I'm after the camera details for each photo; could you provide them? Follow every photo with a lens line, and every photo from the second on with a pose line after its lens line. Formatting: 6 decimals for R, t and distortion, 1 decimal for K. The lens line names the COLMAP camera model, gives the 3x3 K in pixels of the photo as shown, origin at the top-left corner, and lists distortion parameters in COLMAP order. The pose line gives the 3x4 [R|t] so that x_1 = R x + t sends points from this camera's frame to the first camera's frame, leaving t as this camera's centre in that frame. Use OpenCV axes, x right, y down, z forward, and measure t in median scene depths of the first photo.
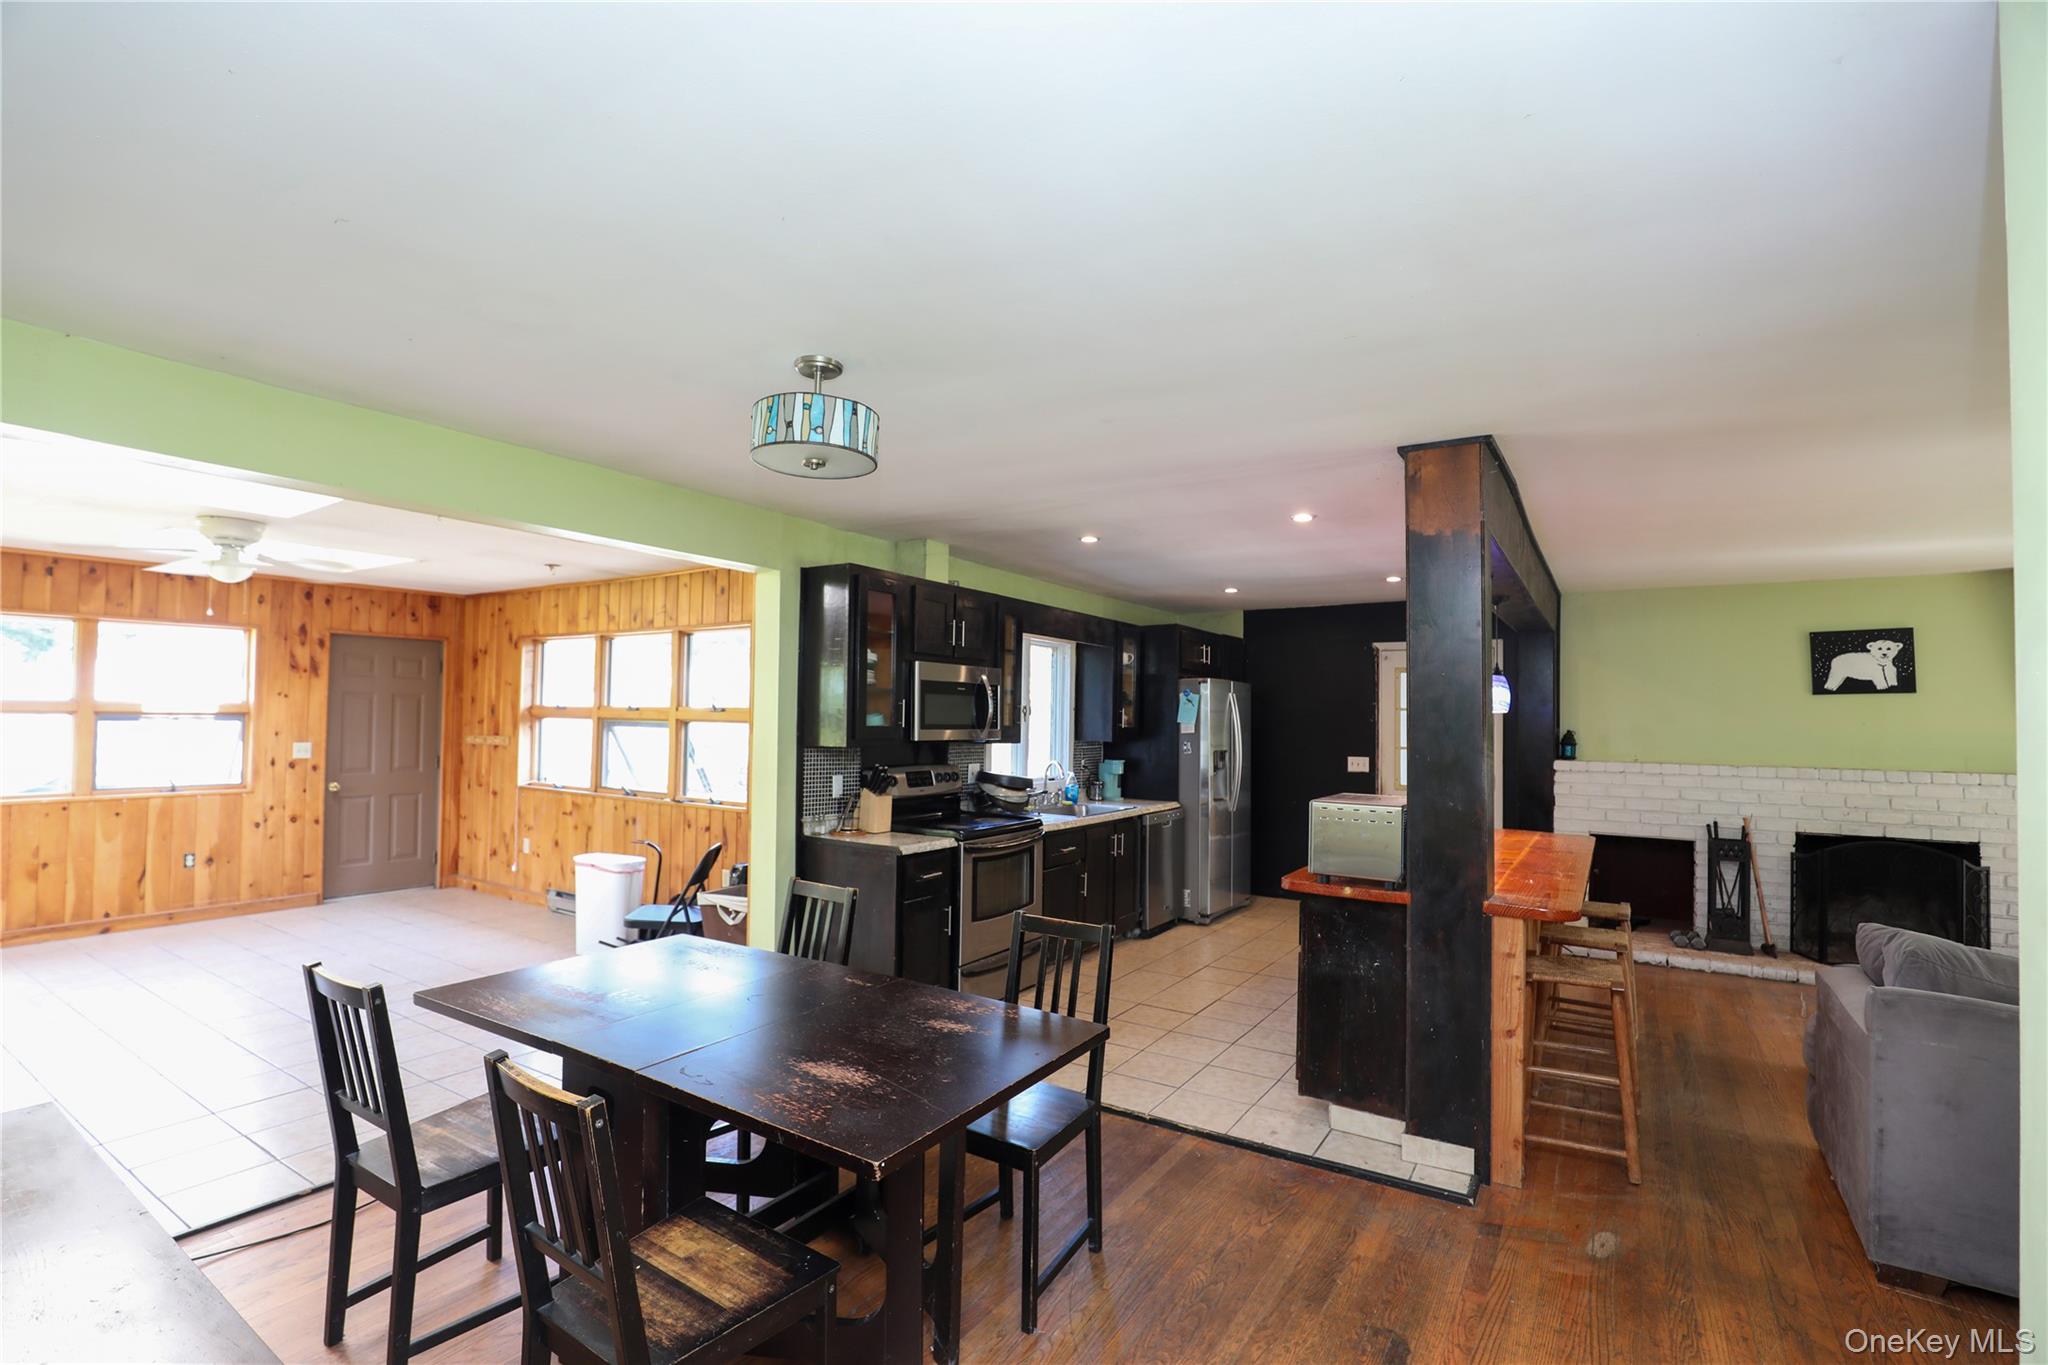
lens RADIAL K [[936.6, 0, 1020.8], [0, 936.6, 688.5], [0, 0, 1]] dist [-0.039109, 0.008483]
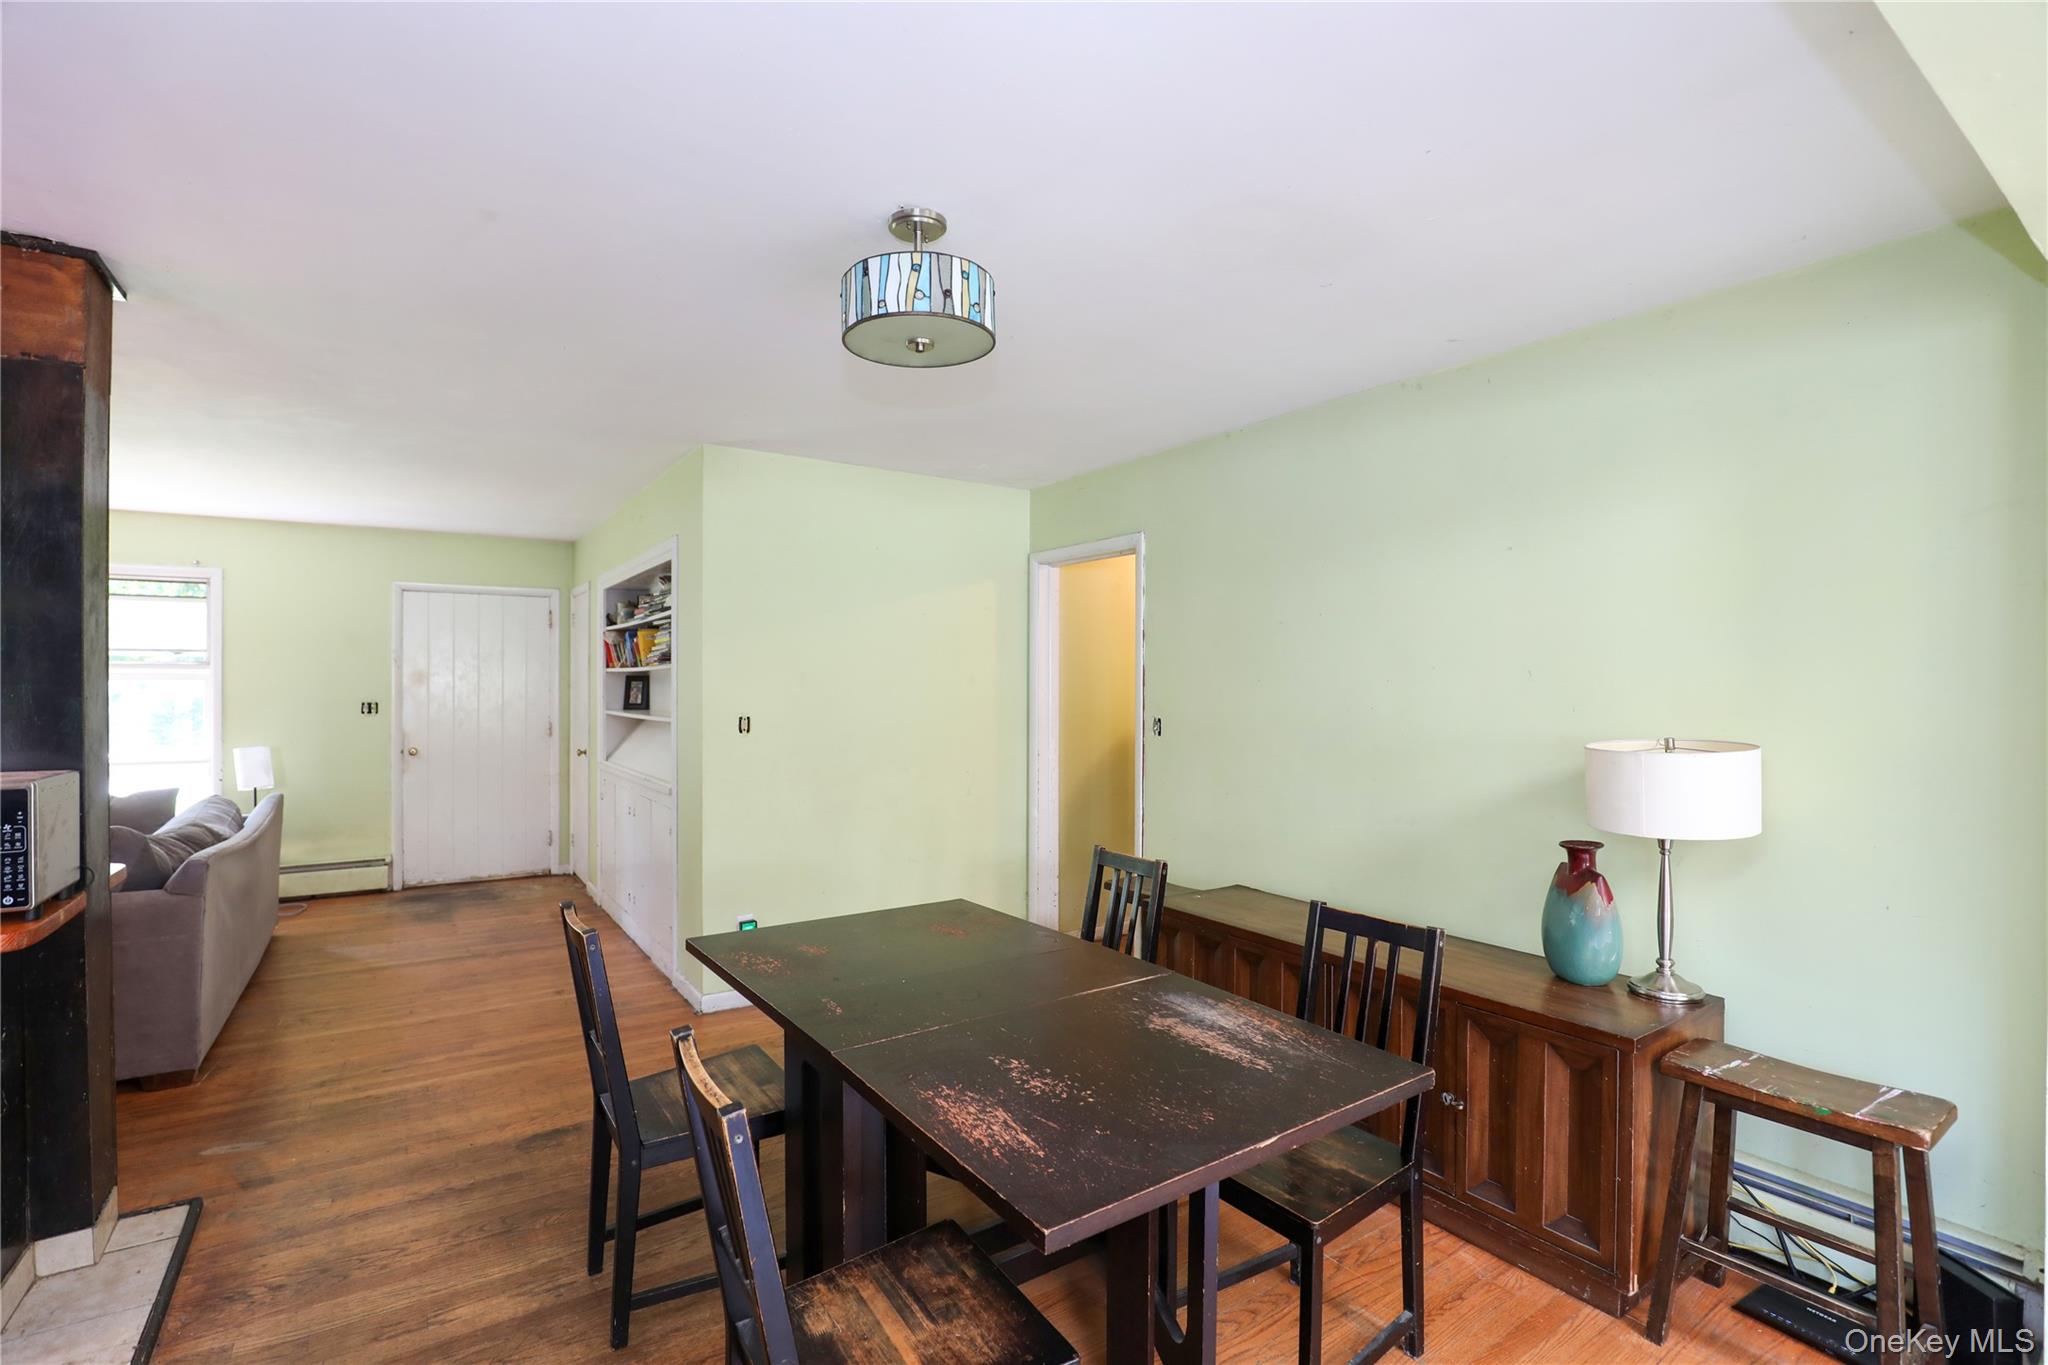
lens RADIAL K [[936.6, 0, 1016.8], [0, 936.6, 686.4], [0, 0, 1]] dist [-0.039109, 0.008483]
pose [[-0.920884, -0.019211, 0.389363, -0.259861], [-0.029026, 0.999392, -0.019341, 0.030201], [-0.388755, -0.029113, -0.920881, 0.712288]]
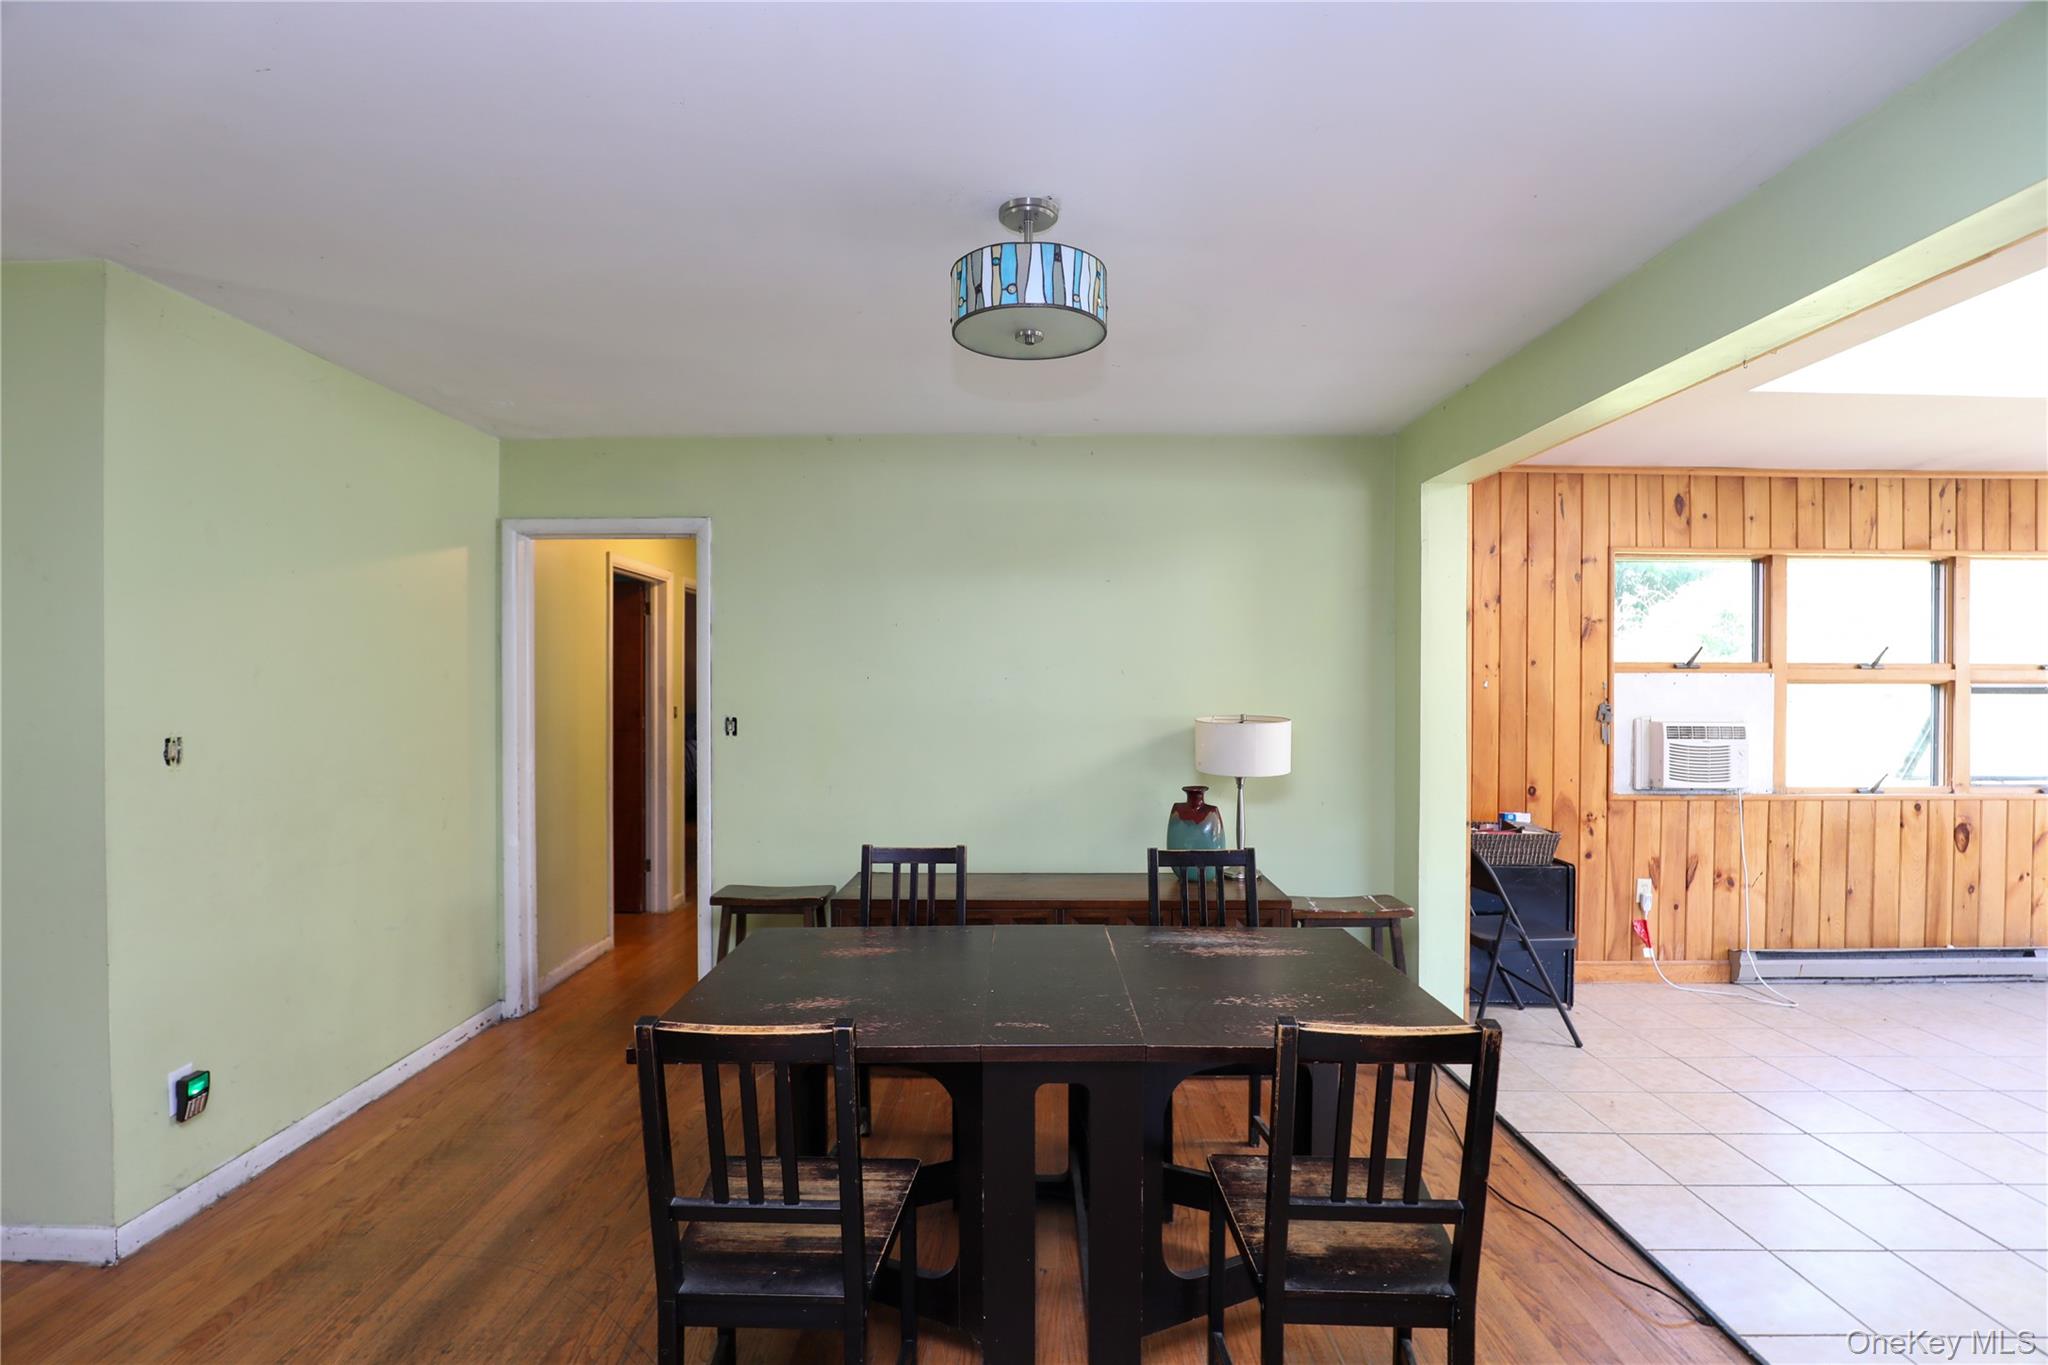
lens RADIAL K [[936.6, 0, 1018.5], [0, 936.6, 685.5], [0, 0, 1]] dist [-0.039109, 0.008483]
pose [[-0.846808, -0.014414, -0.531704, 0.089185], [0.002866, 0.999495, -0.031660, 0.036347], [0.531892, -0.028333, -0.846338, 0.694765]]
